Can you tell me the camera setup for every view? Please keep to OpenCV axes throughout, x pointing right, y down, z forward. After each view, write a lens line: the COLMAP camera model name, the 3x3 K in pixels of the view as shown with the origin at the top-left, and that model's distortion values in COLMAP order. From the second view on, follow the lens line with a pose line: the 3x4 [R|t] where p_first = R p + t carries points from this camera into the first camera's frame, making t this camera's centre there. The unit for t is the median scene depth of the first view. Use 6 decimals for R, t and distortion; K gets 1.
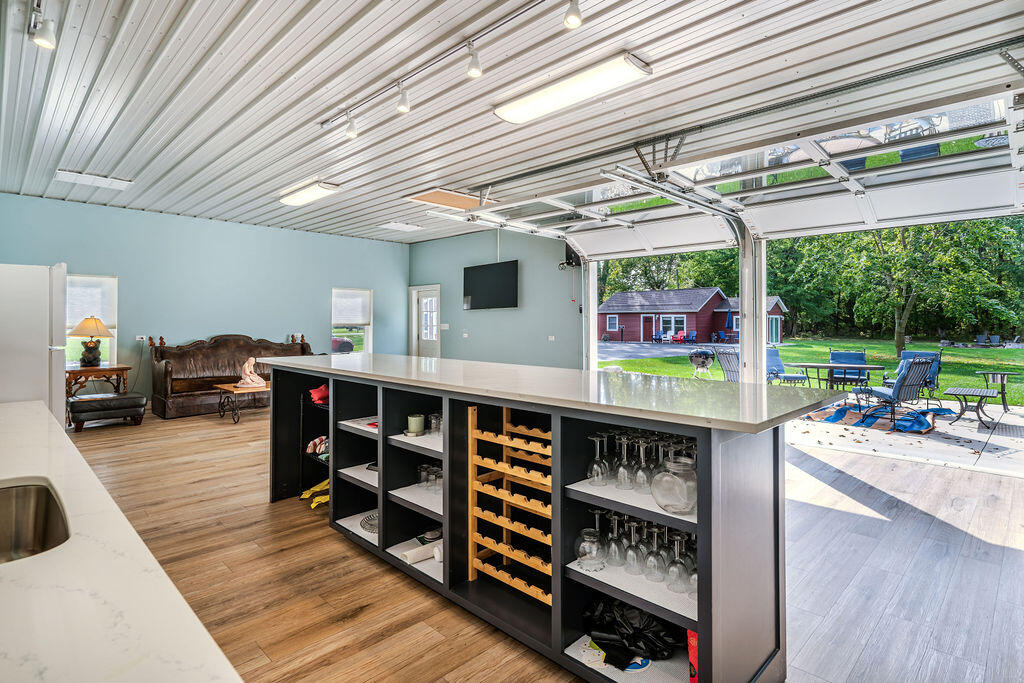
lens RADIAL K [[525.5, 0, 510.7], [0, 525.5, 333.4], [0, 0, 1]] dist [-0.000524, -0.000032]
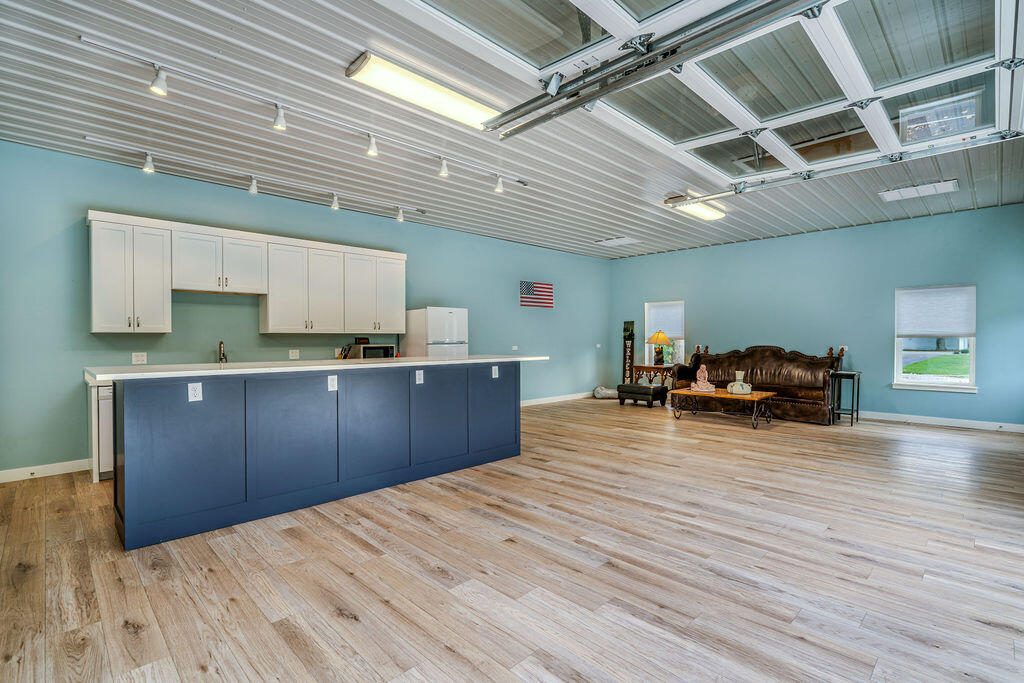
lens RADIAL K [[485.9, 0, 511.9], [0, 485.9, 341.3], [0, 0, 1]] dist [0.000302, 0.000010]
pose [[-0.004413, 0.010320, -0.999937, 0.553735], [-0.015422, 0.999827, 0.010387, -0.010892], [0.999871, 0.015467, -0.004253, 0.600836]]
